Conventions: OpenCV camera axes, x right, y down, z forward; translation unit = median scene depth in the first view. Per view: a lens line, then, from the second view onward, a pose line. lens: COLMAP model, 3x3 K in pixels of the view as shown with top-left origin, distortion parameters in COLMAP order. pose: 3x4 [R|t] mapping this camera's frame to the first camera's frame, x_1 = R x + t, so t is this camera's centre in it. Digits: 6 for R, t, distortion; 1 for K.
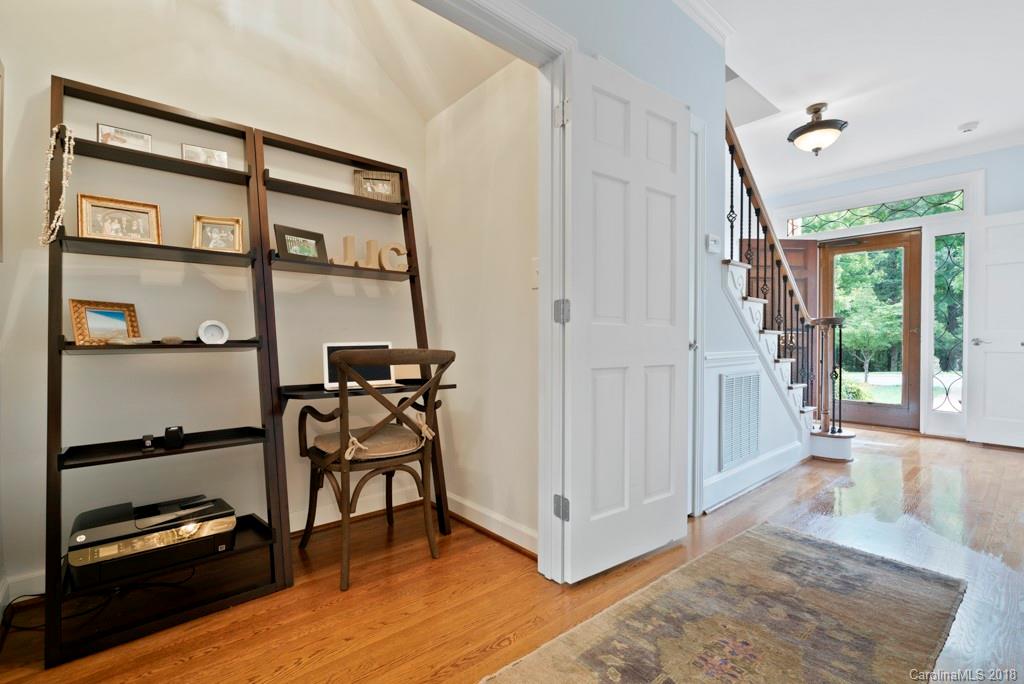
lens RADIAL K [[466.1, 0, 512.0], [0, 466.1, 342.0], [0, 0, 1]] dist [-0.000135, 0.001277]
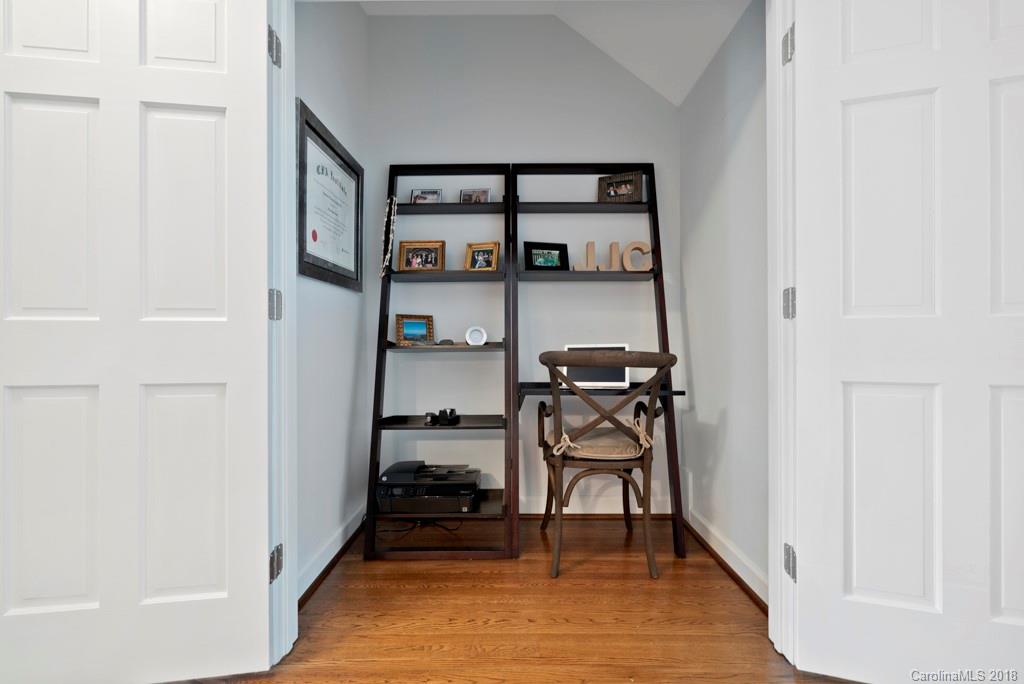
lens RADIAL K [[466.1, 0, 512.0], [0, 466.1, 342.0], [0, 0, 1]] dist [-0.000135, 0.001277]
pose [[0.751384, -0.003047, -0.659858, 0.251273], [-0.001672, 0.999977, -0.006522, 0.003116], [0.659863, 0.006004, 0.751362, 0.126162]]
